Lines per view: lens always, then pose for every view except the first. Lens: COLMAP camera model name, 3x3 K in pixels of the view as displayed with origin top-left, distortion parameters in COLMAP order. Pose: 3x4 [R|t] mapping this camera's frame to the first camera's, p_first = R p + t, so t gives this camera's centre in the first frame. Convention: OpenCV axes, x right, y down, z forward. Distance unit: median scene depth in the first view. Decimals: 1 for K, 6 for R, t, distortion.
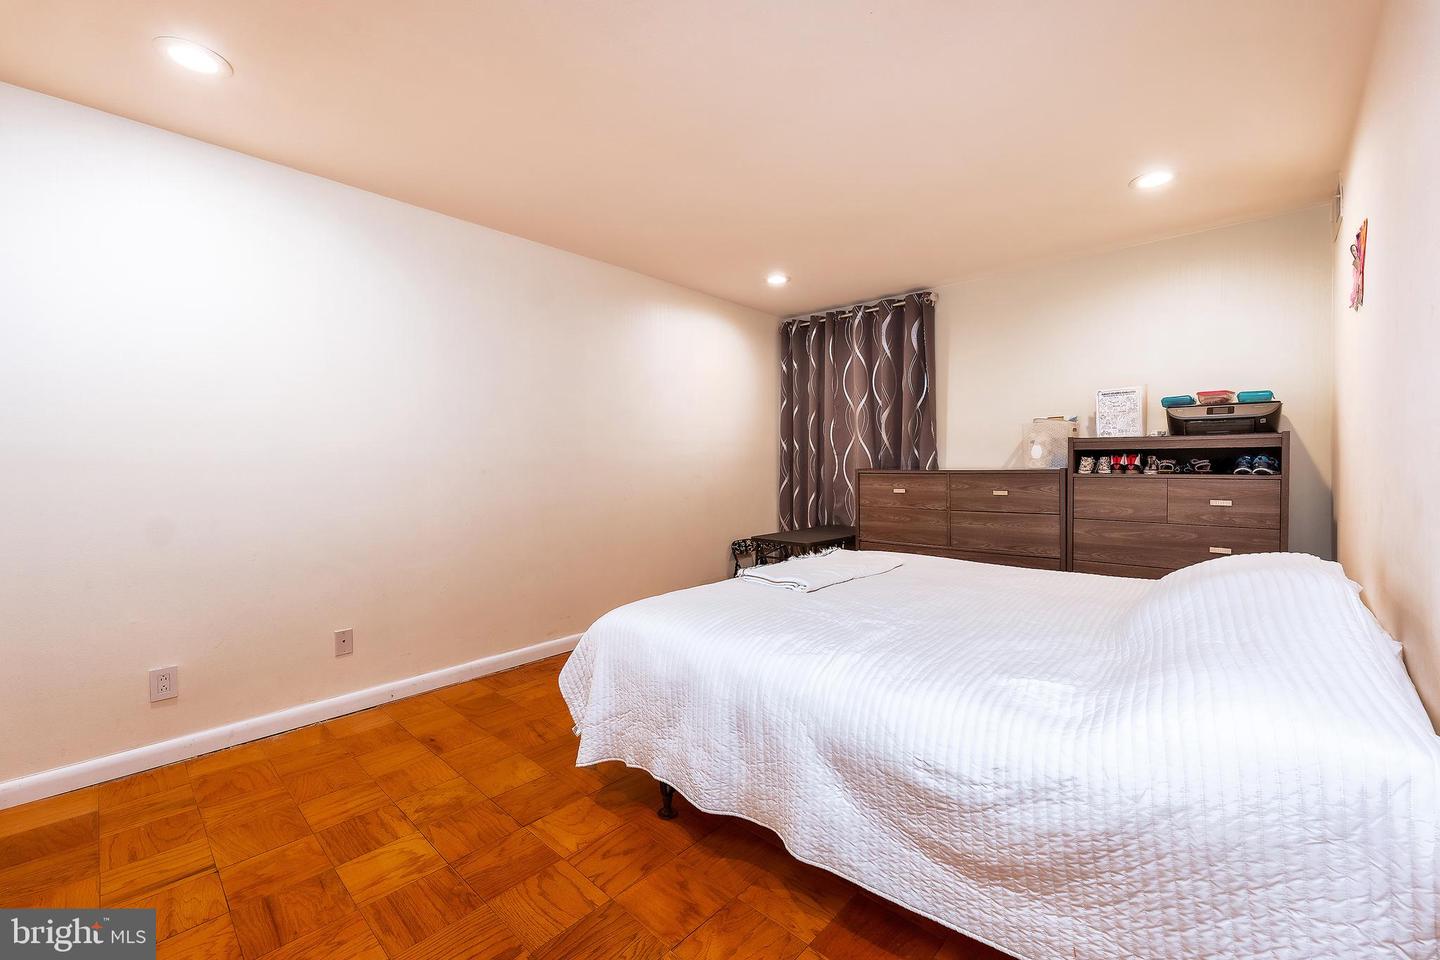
lens RADIAL K [[604.5, 0, 721.0], [0, 604.5, 479.1], [0, 0, 1]] dist [0.000799, 0.000033]
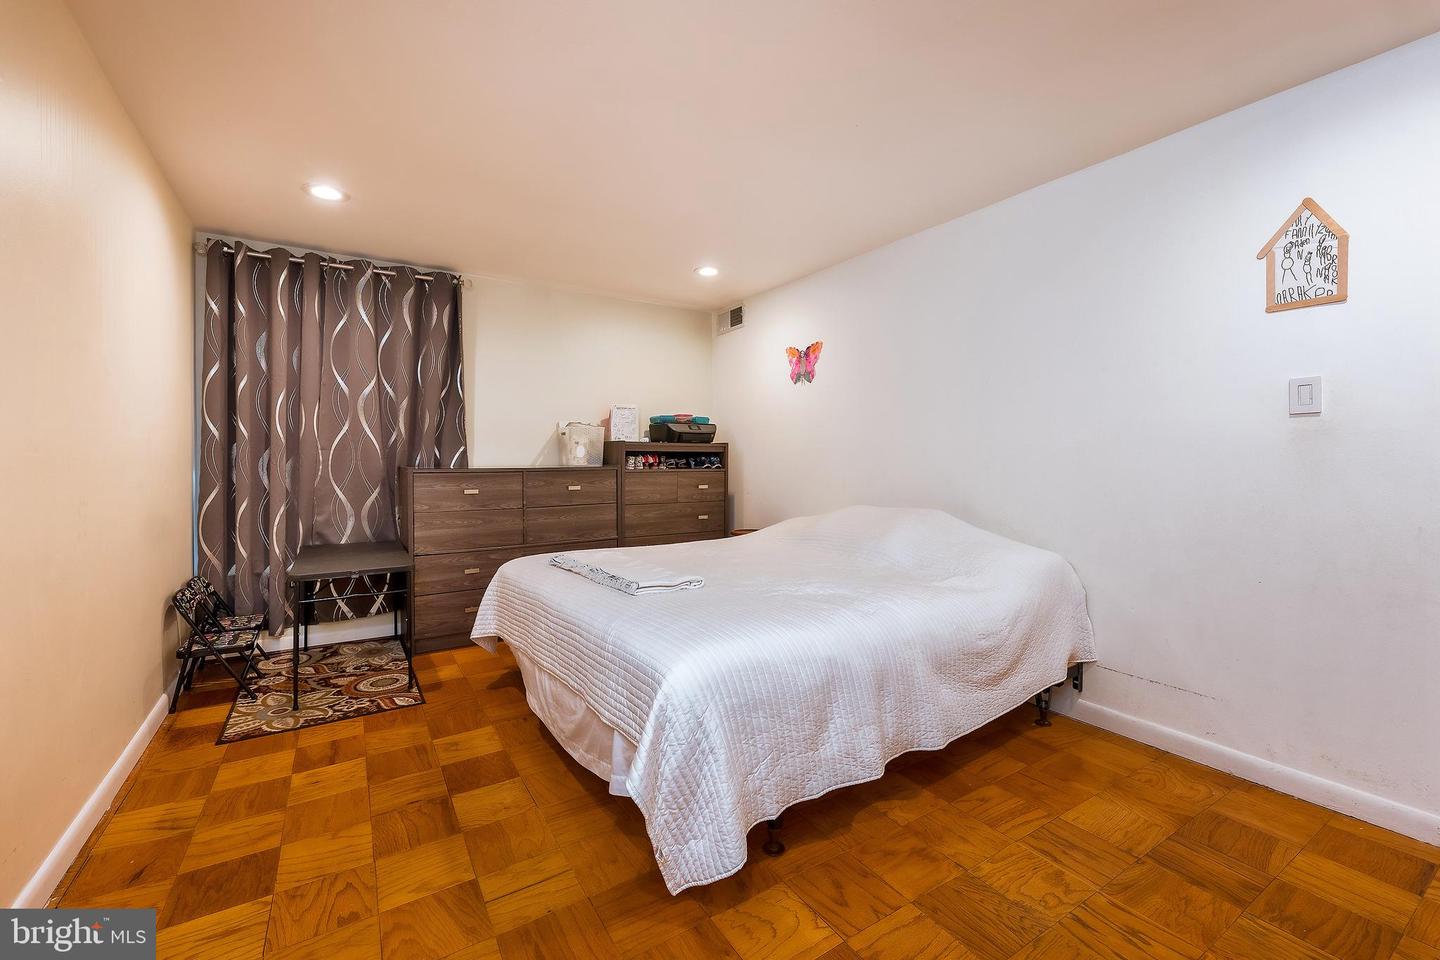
lens RADIAL K [[594.3, 0, 719.0], [0, 594.3, 473.6], [0, 0, 1]] dist [0.000422, -0.000089]
pose [[0.240184, -0.015841, 0.970598, -0.528216], [0.025905, 0.999615, 0.009904, -0.007232], [-0.970382, 0.022765, 0.240502, 0.473307]]
